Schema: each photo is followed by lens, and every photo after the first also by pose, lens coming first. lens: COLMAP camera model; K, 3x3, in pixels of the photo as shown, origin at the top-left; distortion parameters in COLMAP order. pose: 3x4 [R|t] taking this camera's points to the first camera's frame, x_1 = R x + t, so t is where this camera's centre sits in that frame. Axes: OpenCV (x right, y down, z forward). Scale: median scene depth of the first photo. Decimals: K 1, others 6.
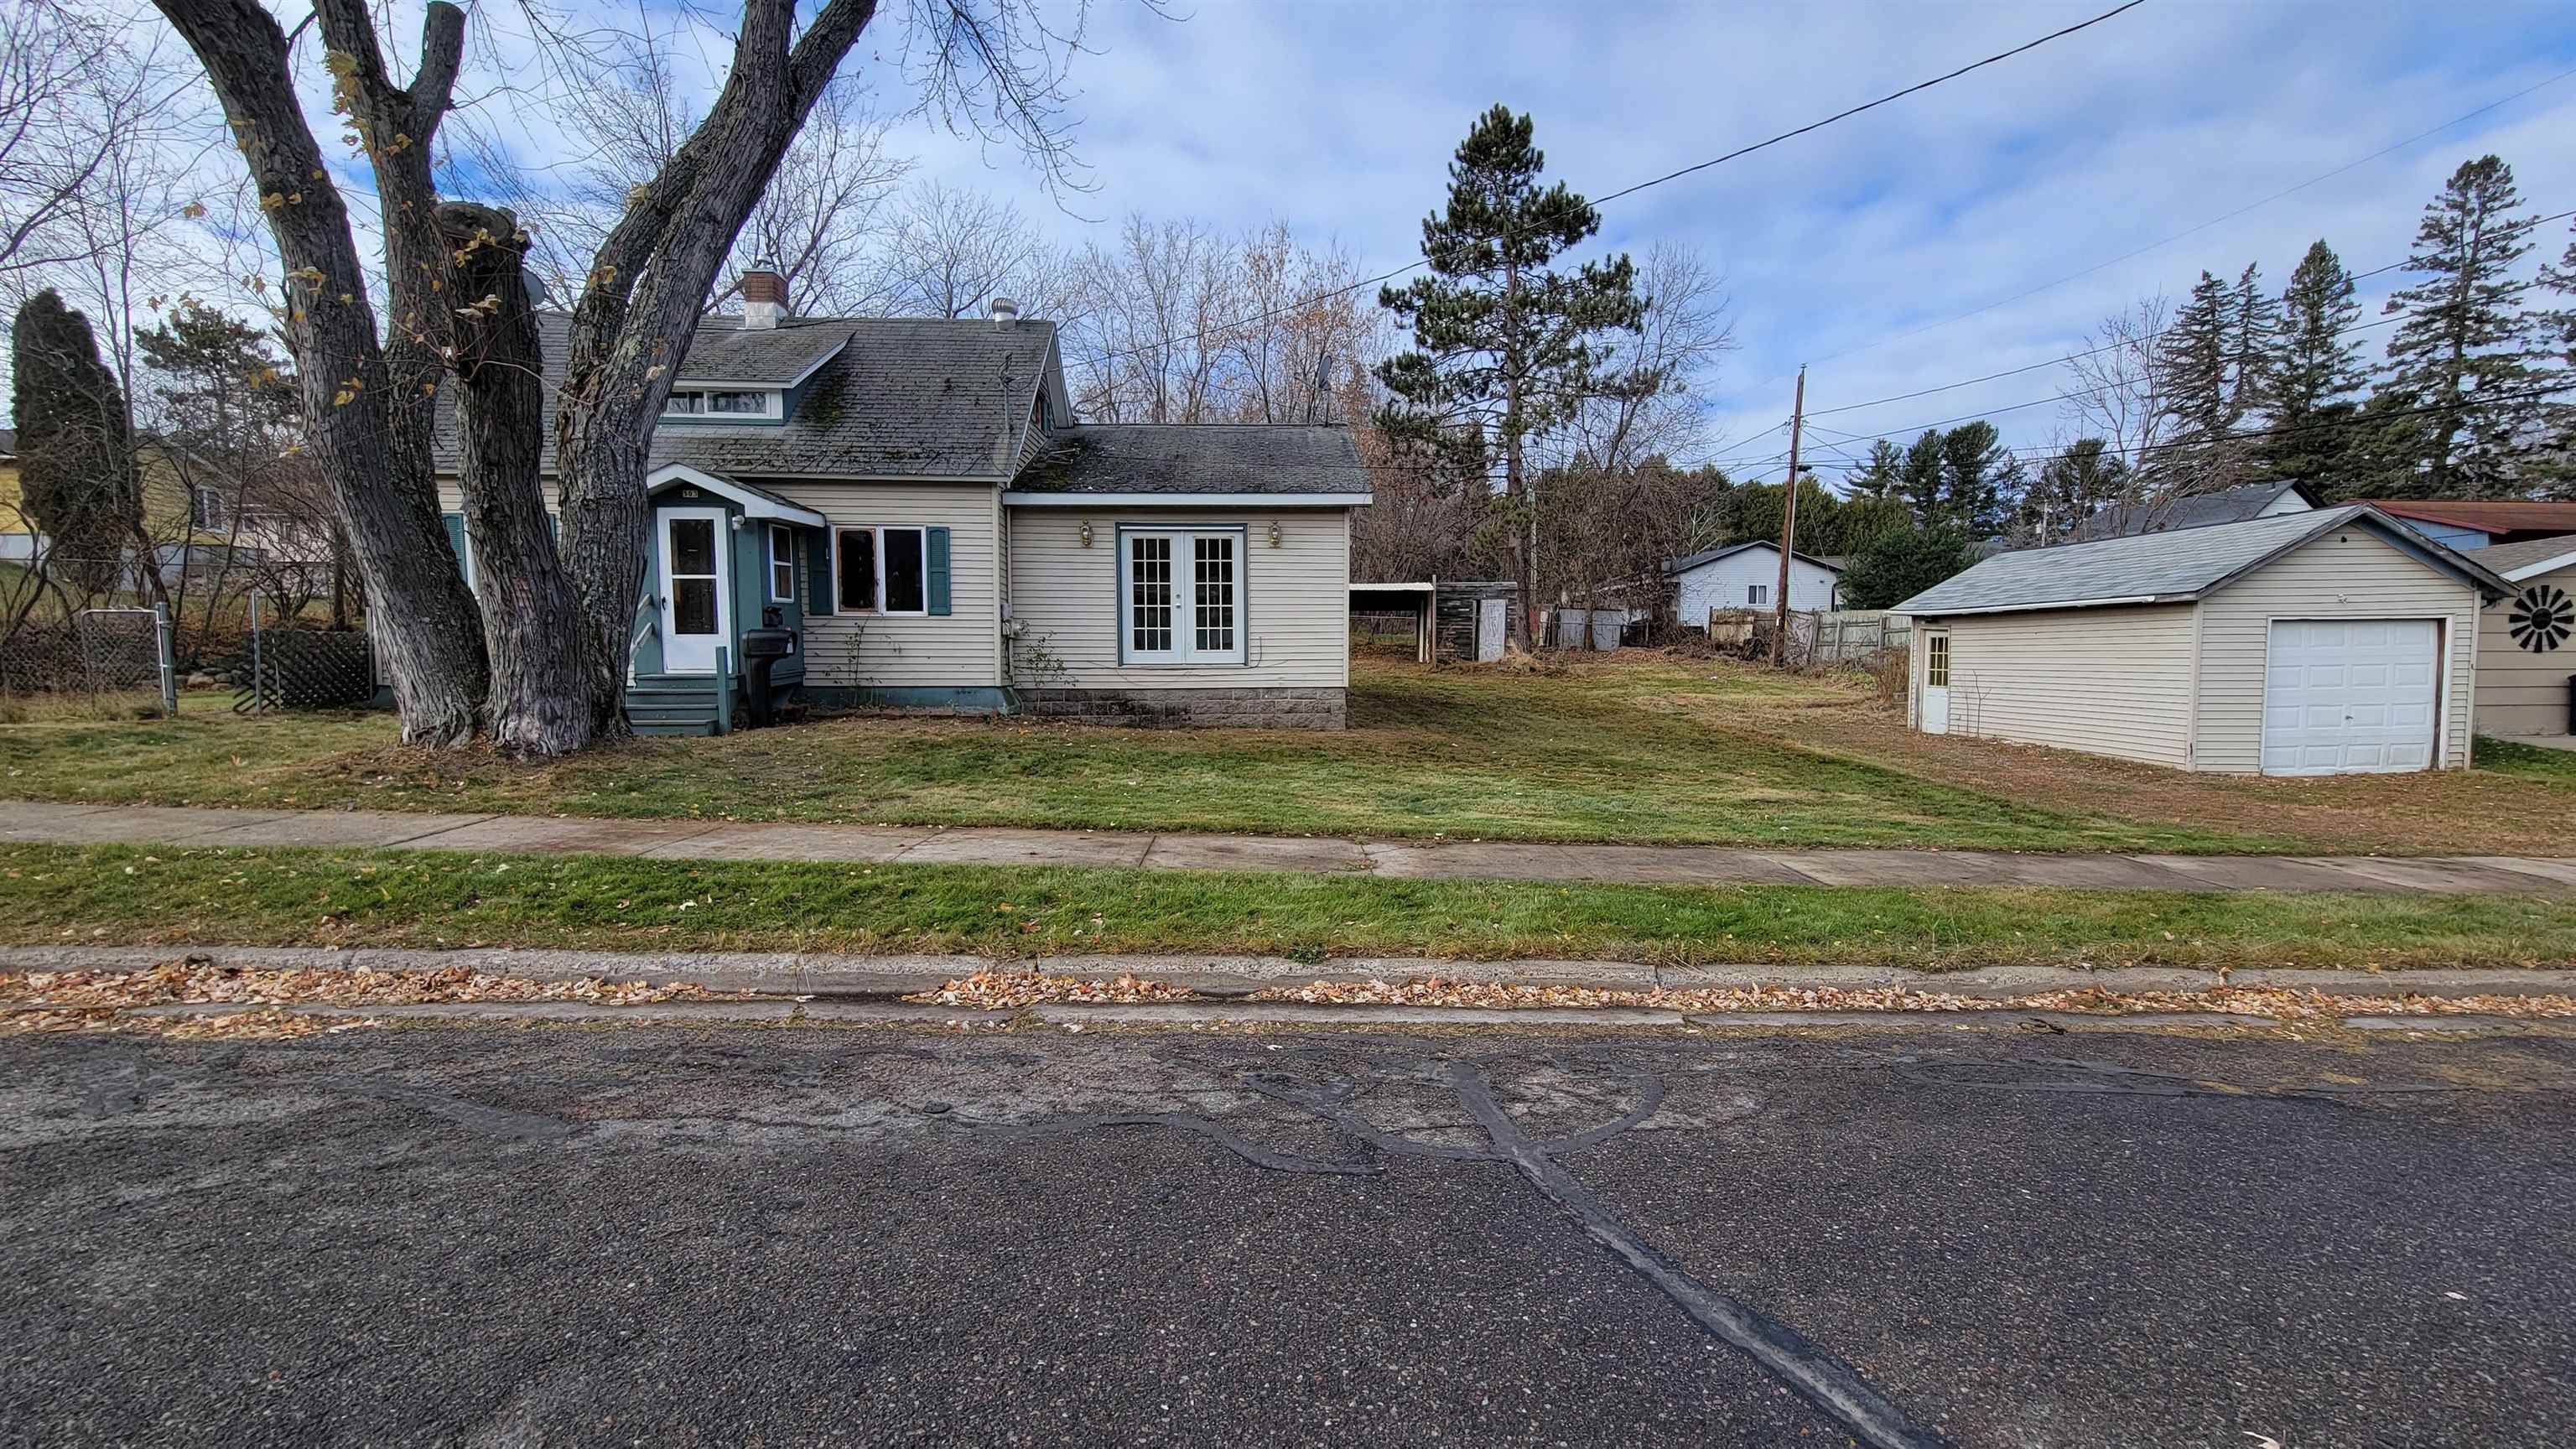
lens RADIAL K [[1047.1, 0, 1321.7], [0, 1047.1, 729.4], [0, 0, 1]] dist [-0.001408, -0.000740]
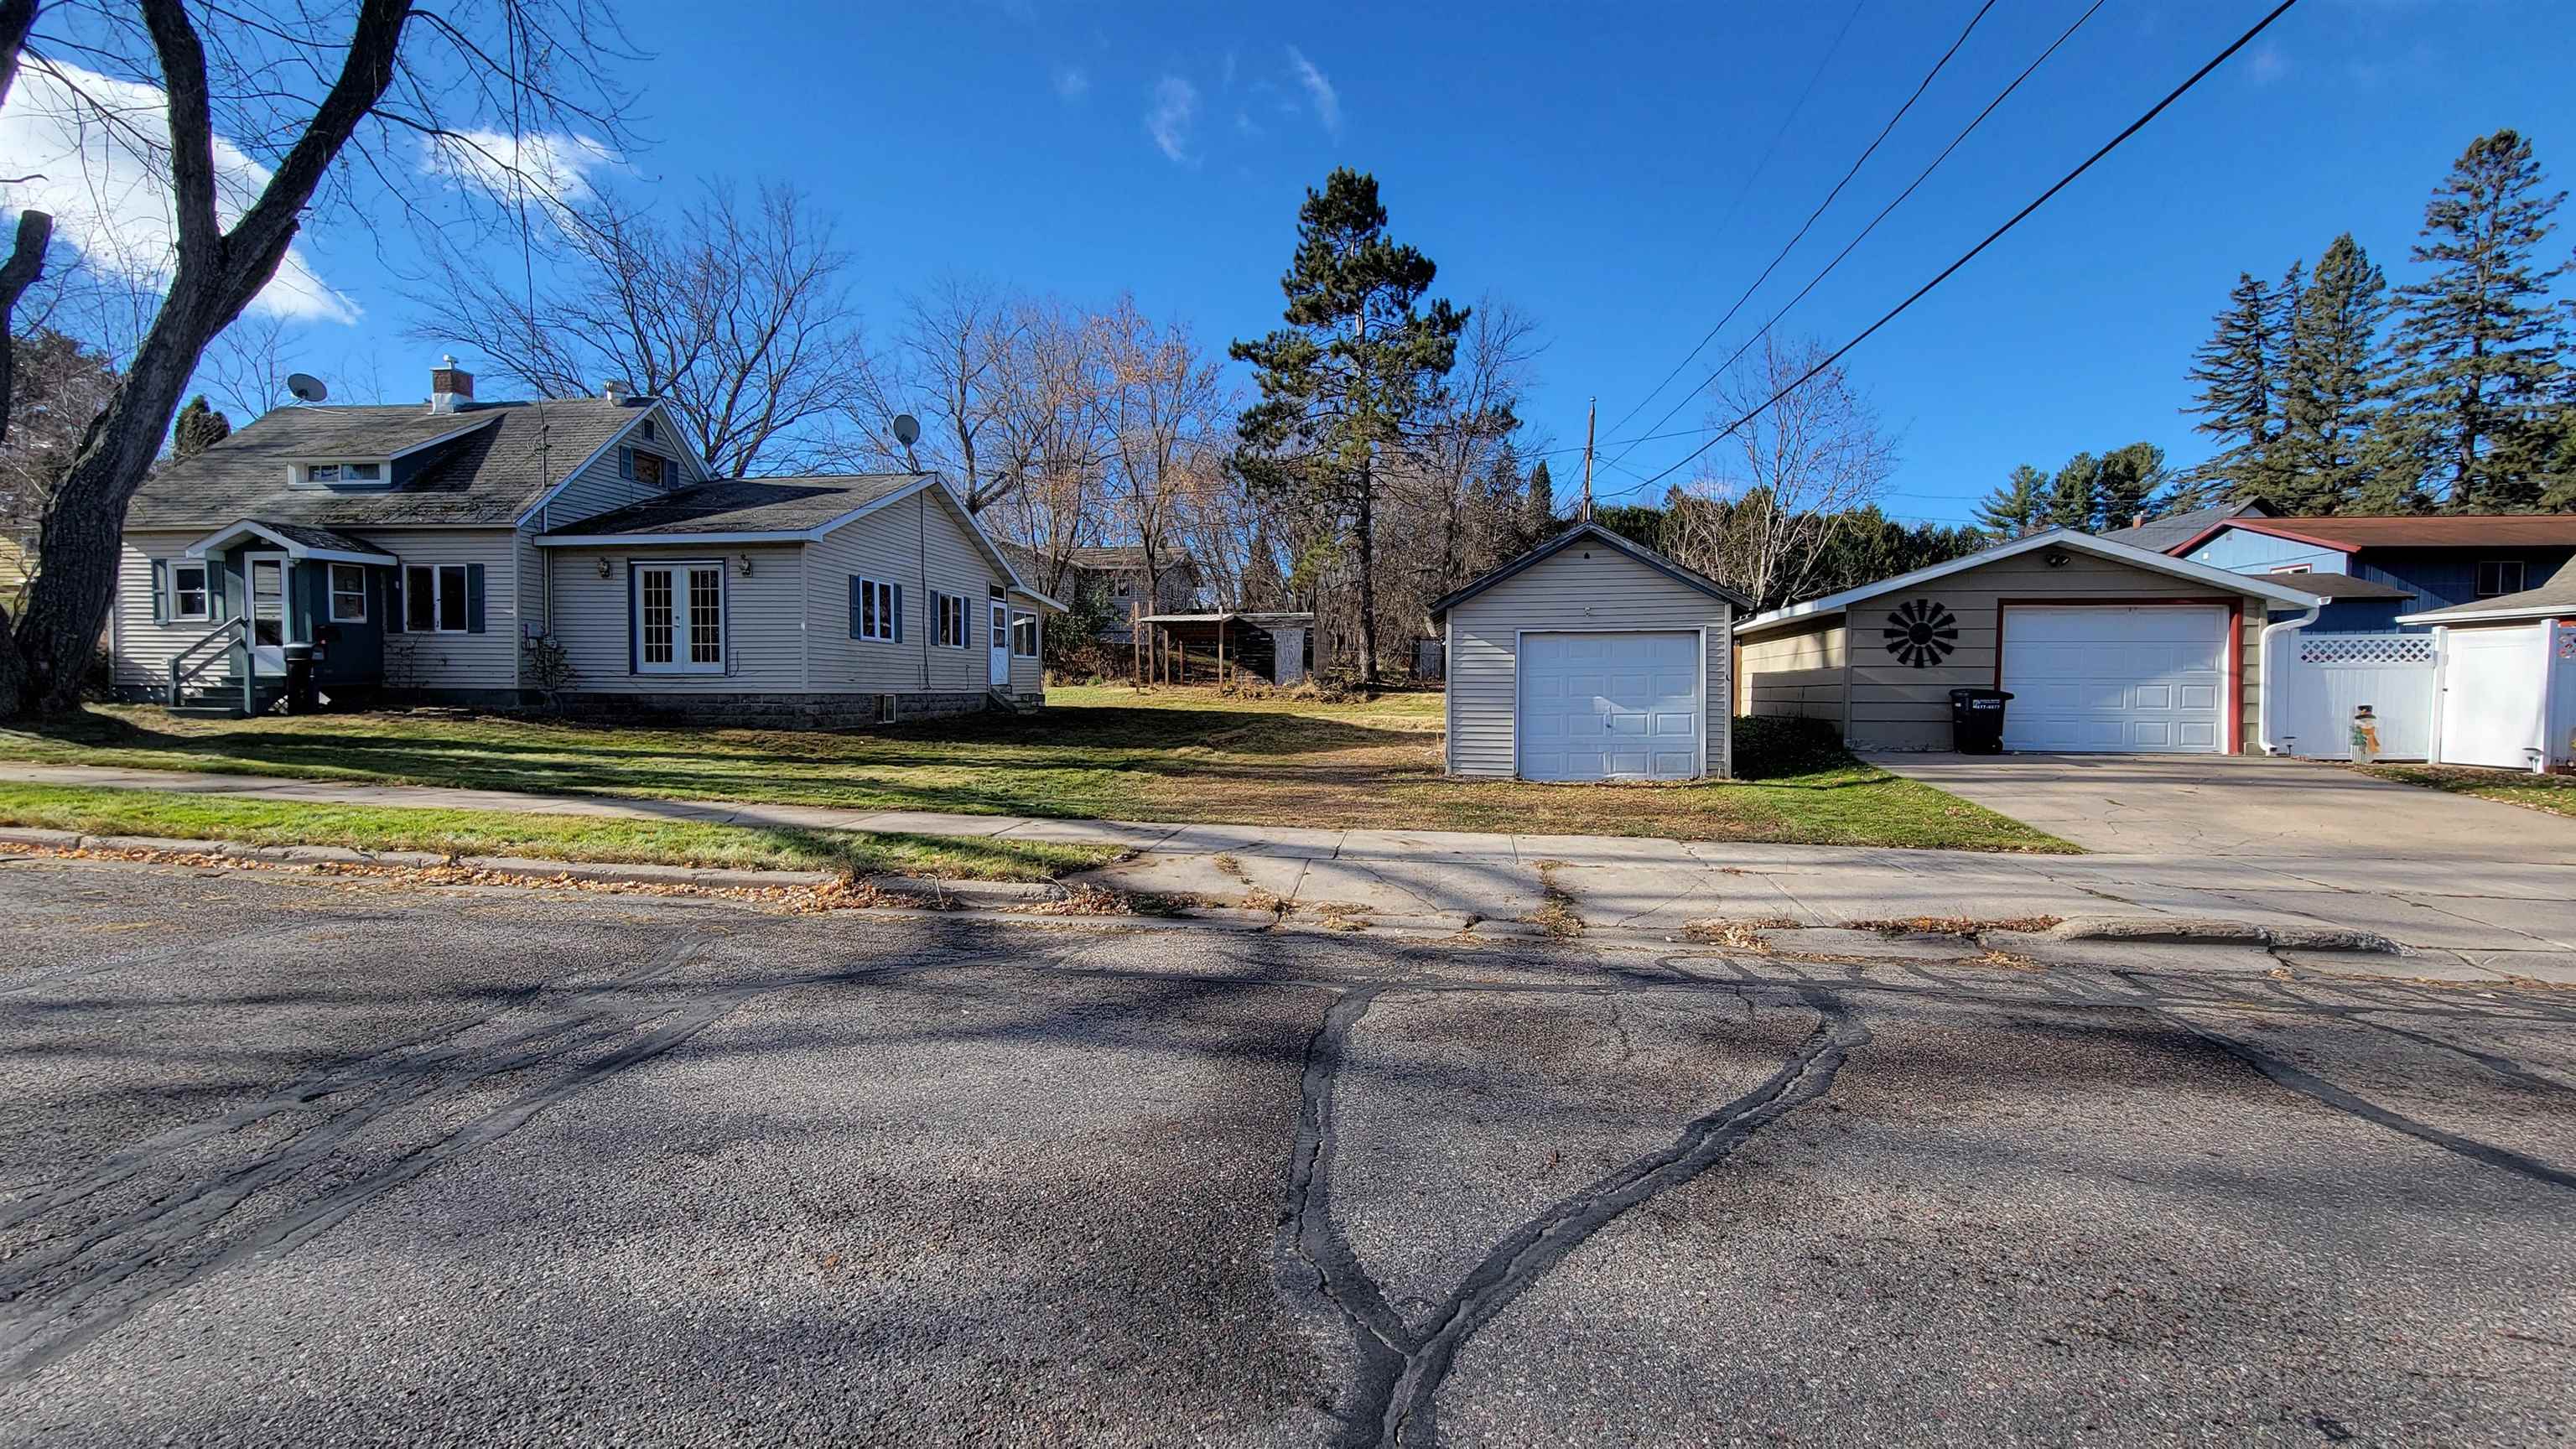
lens RADIAL K [[1047.1, 0, 1323.2], [0, 1047.1, 727.9], [0, 0, 1]] dist [-0.001408, -0.000740]
pose [[0.985077, 0.012568, -0.171657, 0.807582], [-0.019547, 0.999047, -0.039030, 0.033208], [0.171003, 0.041803, 0.984383, -0.064169]]
